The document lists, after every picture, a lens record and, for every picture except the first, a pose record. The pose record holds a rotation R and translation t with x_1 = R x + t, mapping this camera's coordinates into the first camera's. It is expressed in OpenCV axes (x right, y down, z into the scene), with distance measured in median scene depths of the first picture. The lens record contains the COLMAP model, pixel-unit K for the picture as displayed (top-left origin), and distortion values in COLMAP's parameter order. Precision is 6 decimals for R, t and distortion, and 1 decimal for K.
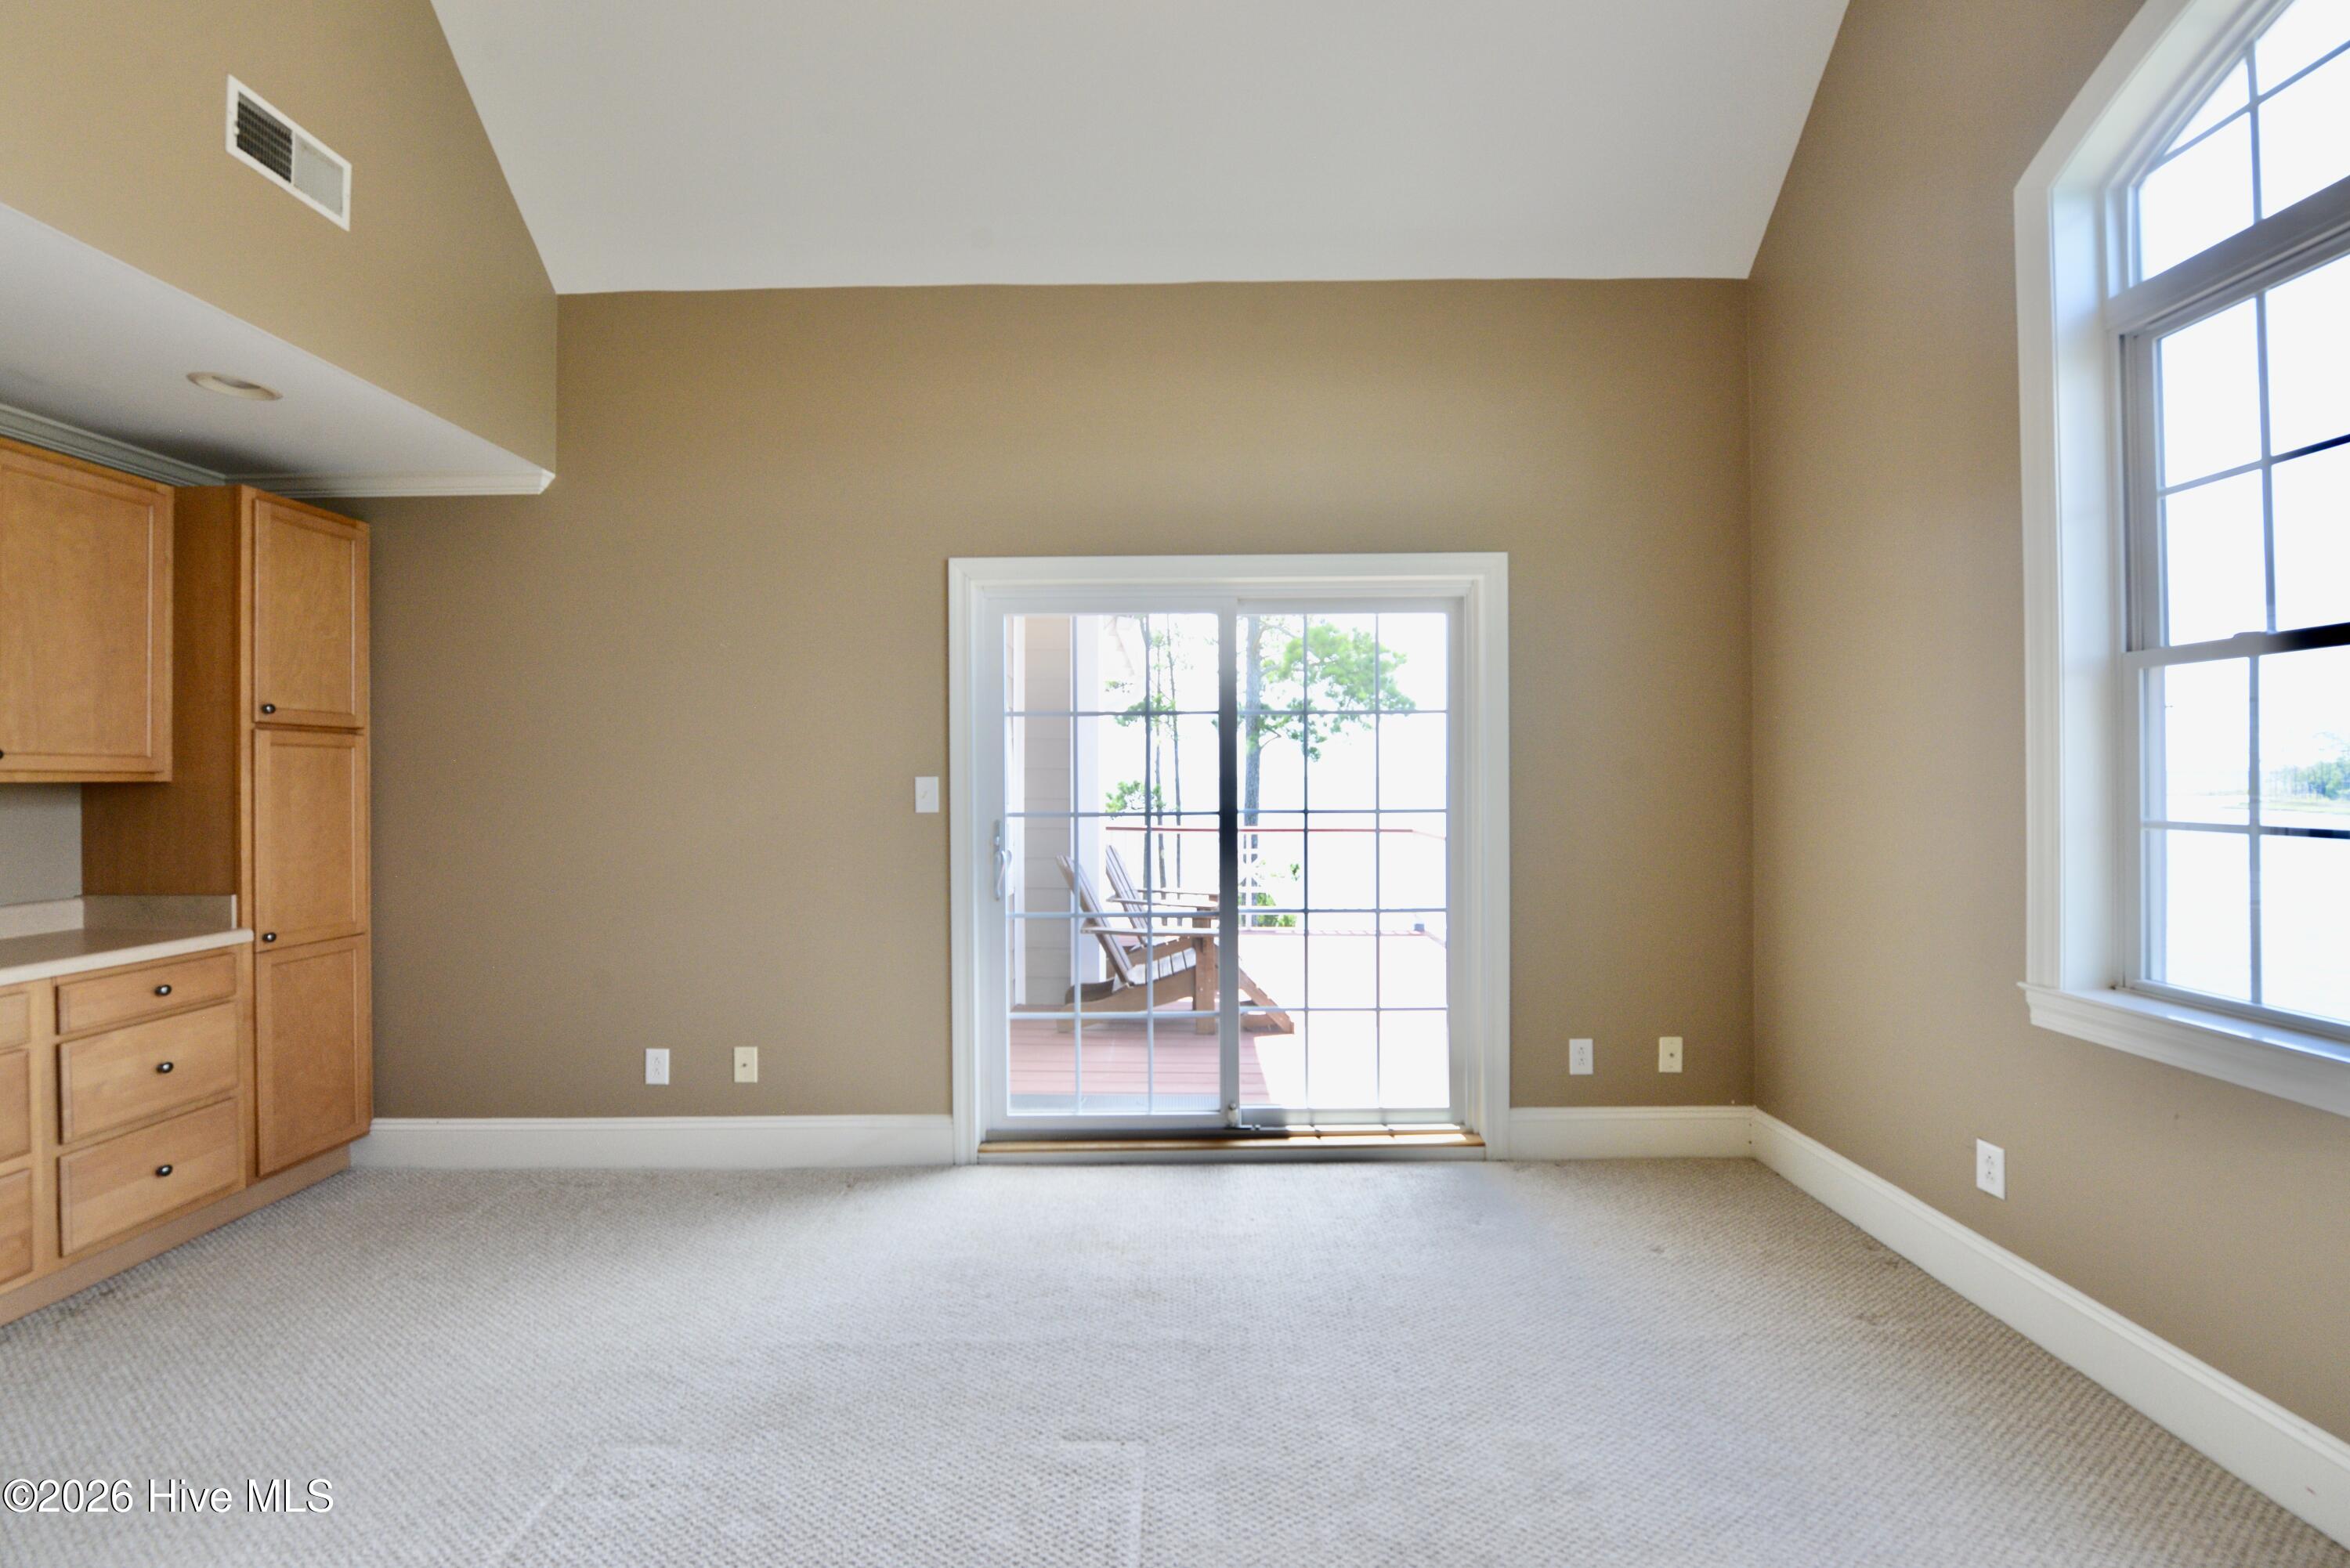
lens RADIAL K [[940.9, 0, 1180.8], [0, 940.9, 777.6], [0, 0, 1]] dist [-0.012849, -0.002447]
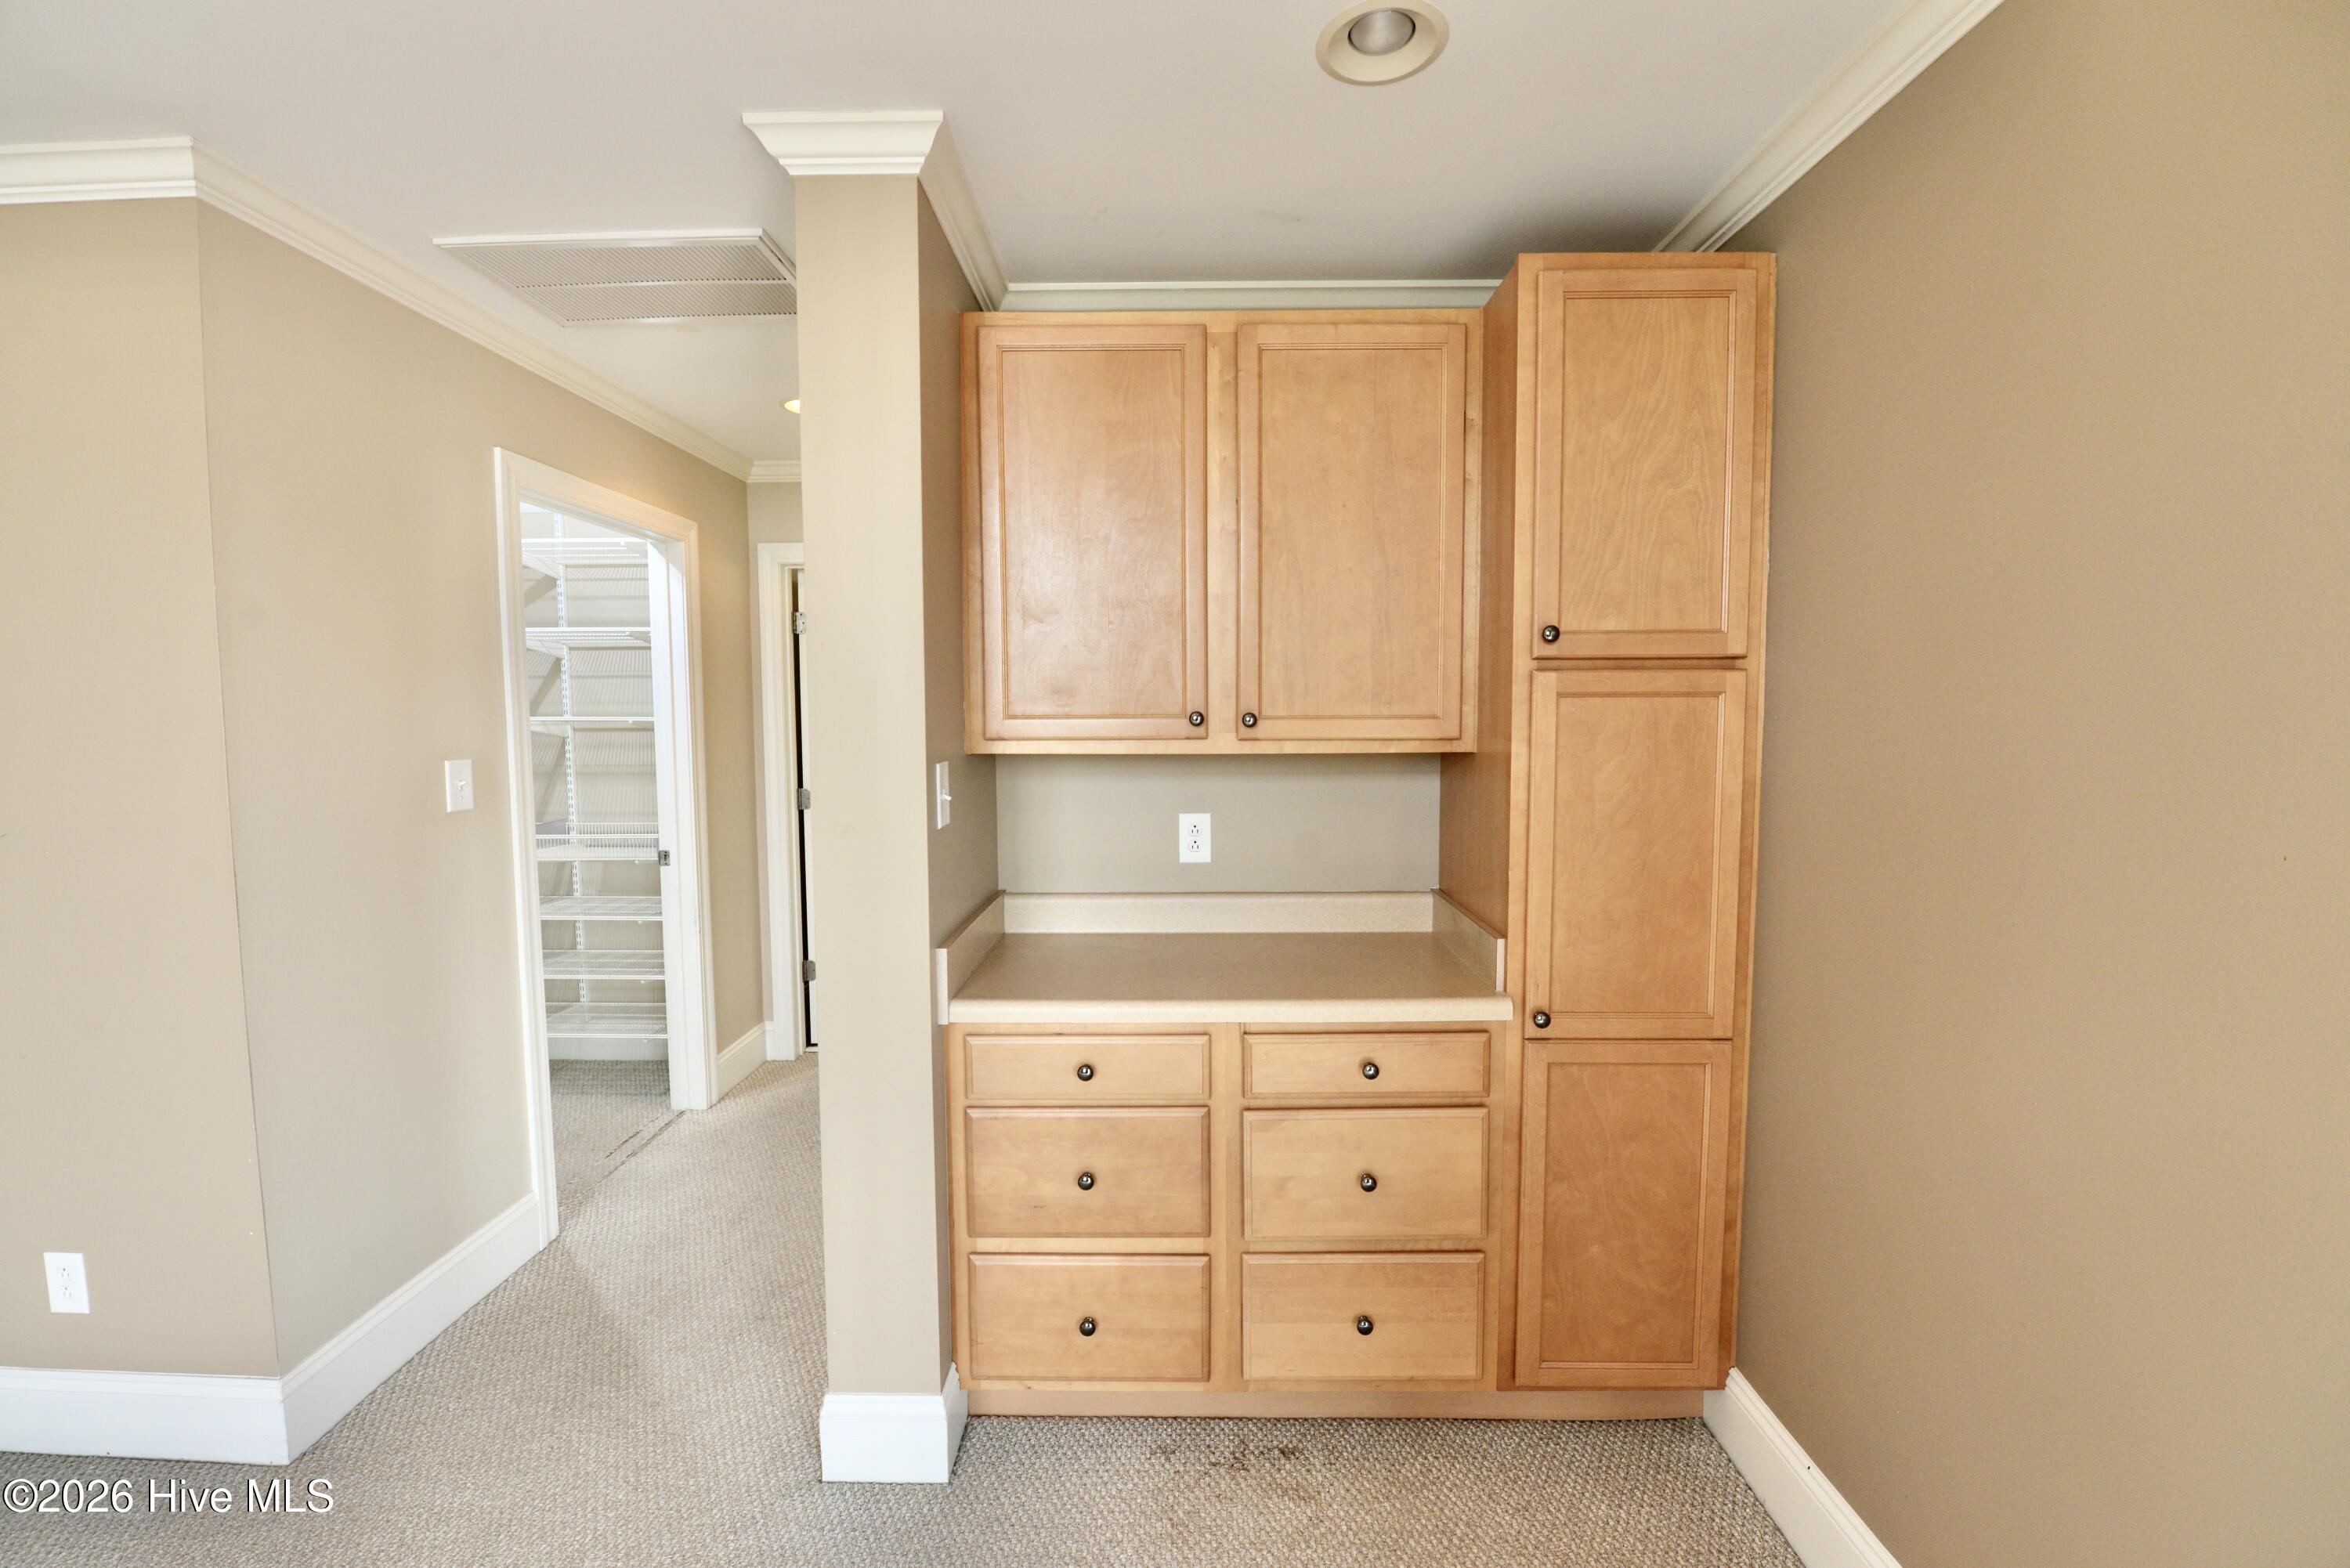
lens RADIAL K [[940.9, 0, 1174.8], [0, 940.9, 777.7], [0, 0, 1]] dist [-0.012849, -0.002447]
pose [[-0.009540, 0.074008, -0.997212, -0.353502], [0.007796, 0.997233, 0.073935, -0.027041], [0.999924, -0.007069, -0.010090, 0.701692]]
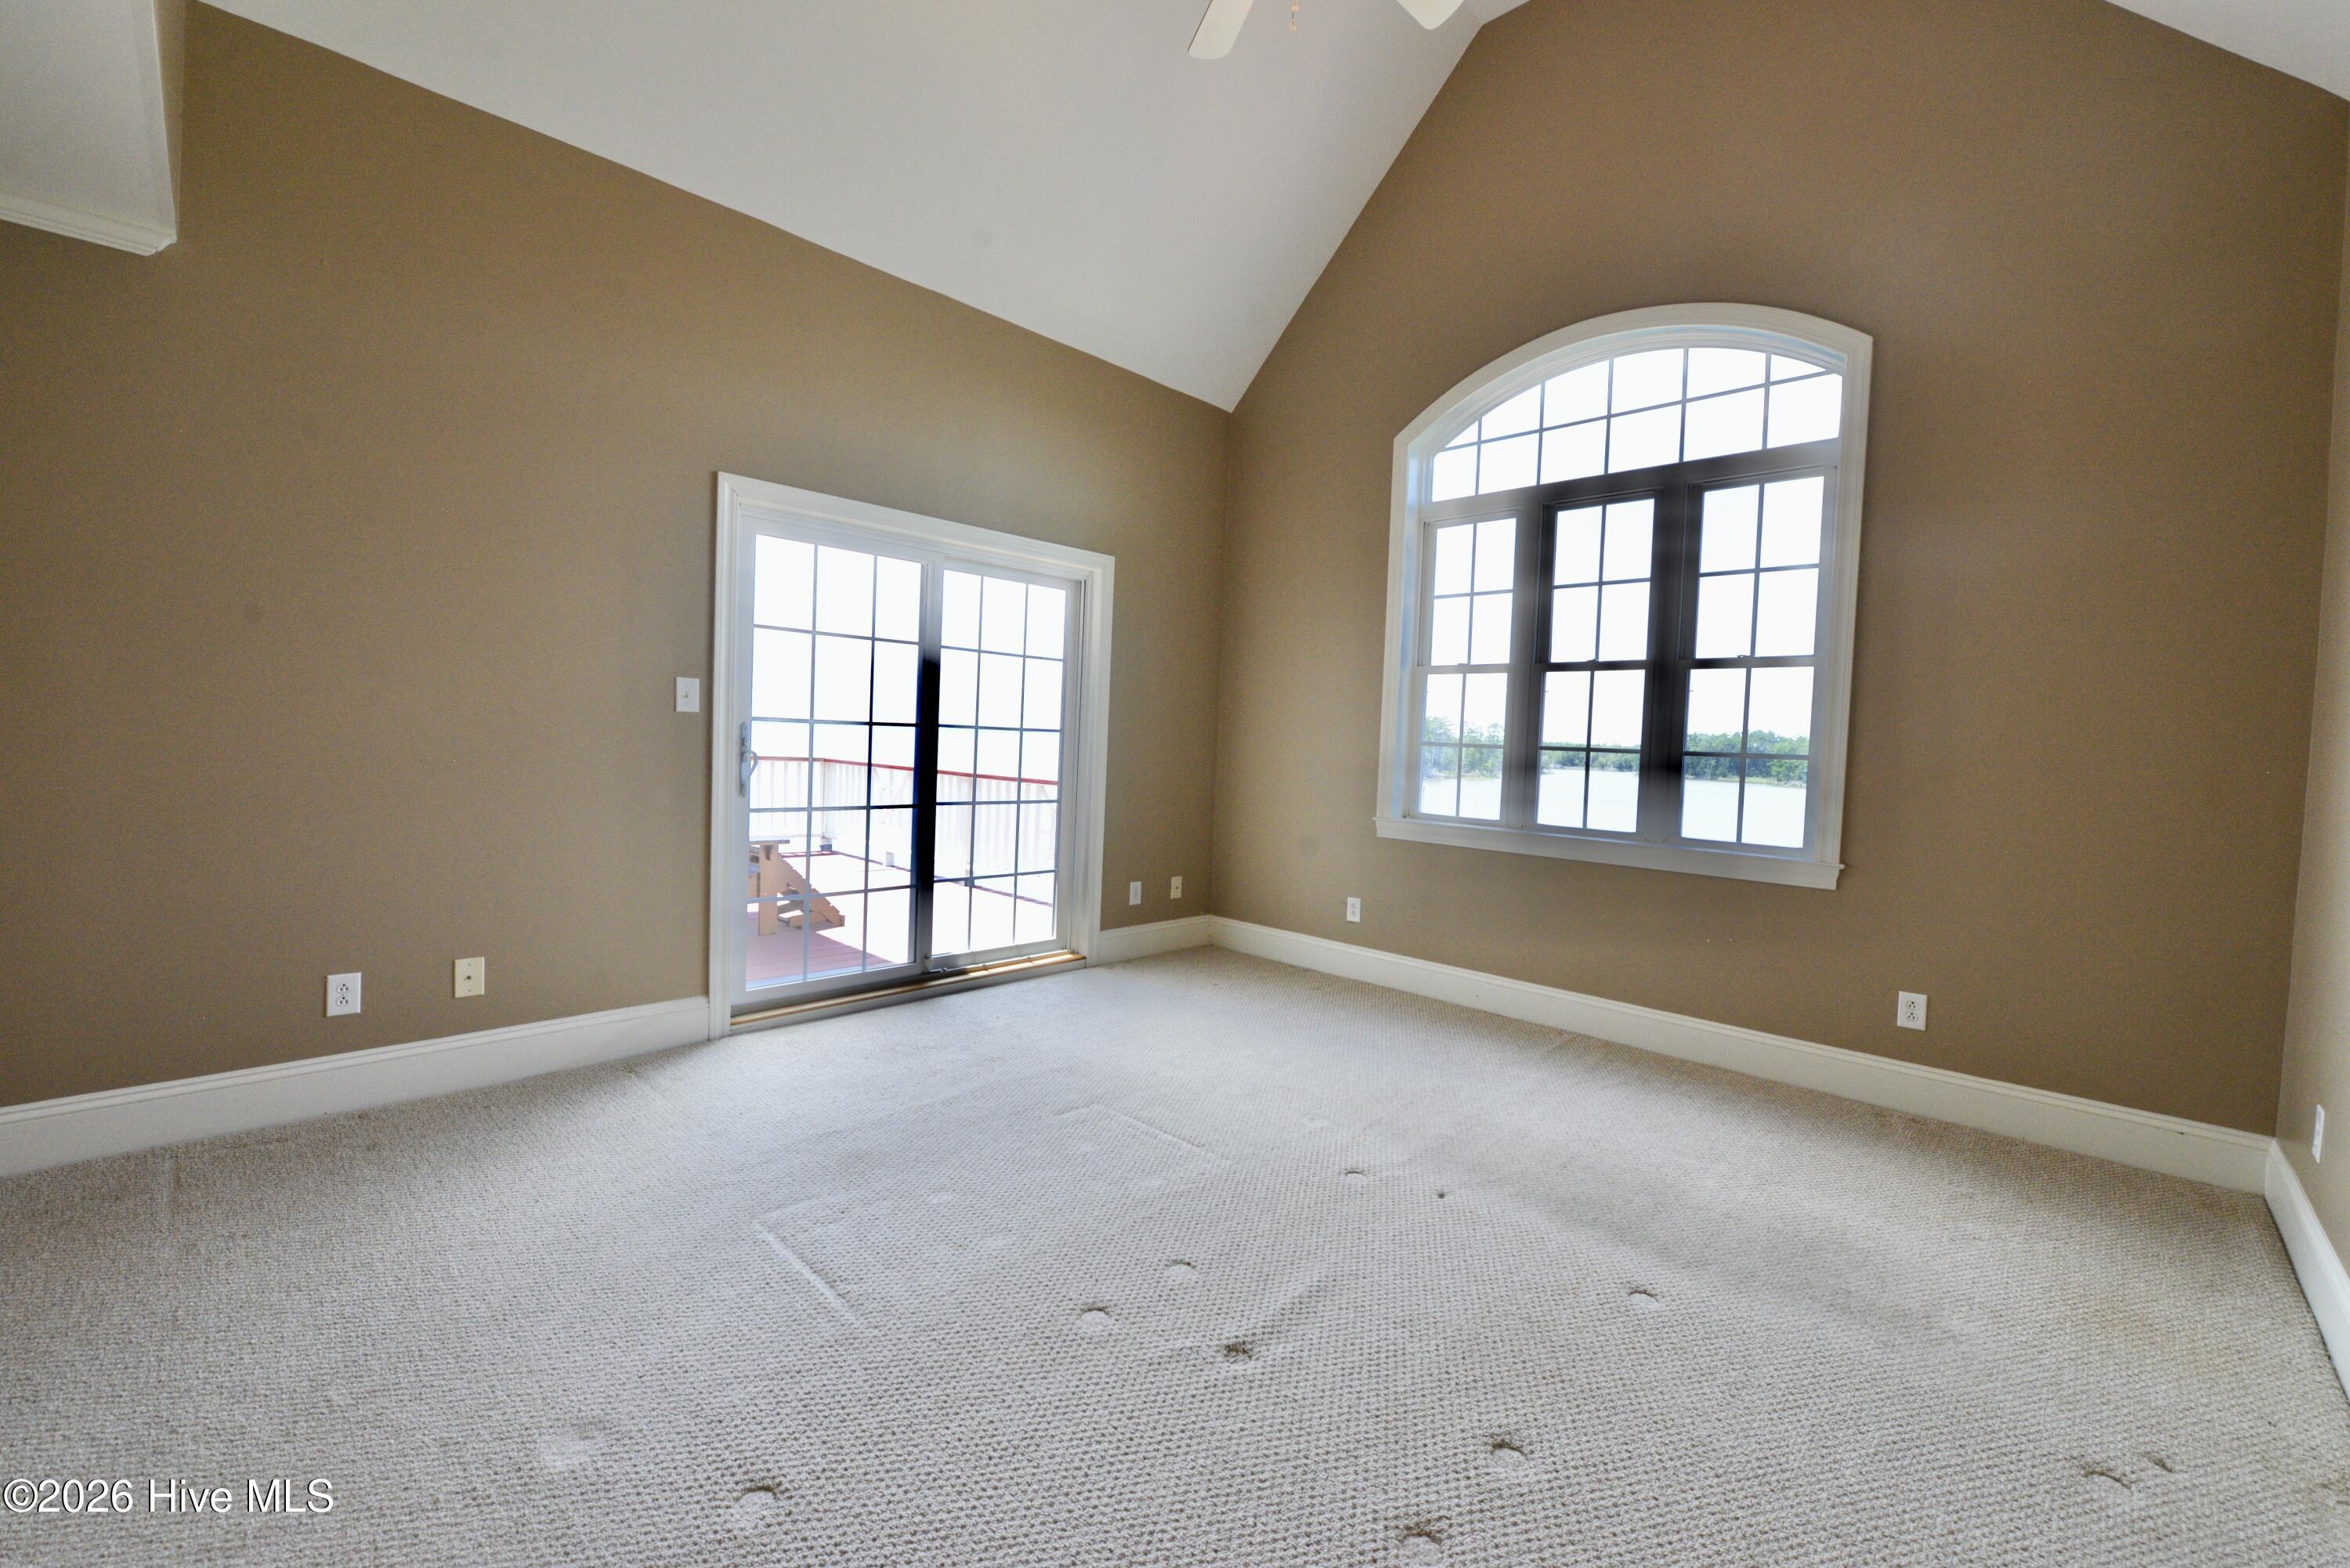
lens RADIAL K [[940.9, 0, 1176.8], [0, 940.9, 768.5], [0, 0, 1]] dist [-0.012849, -0.002447]
pose [[0.699922, 0.010563, 0.714141, -0.661974], [-0.046554, 0.998439, 0.030858, 0.044520], [-0.712701, -0.054844, 0.699321, -0.123002]]
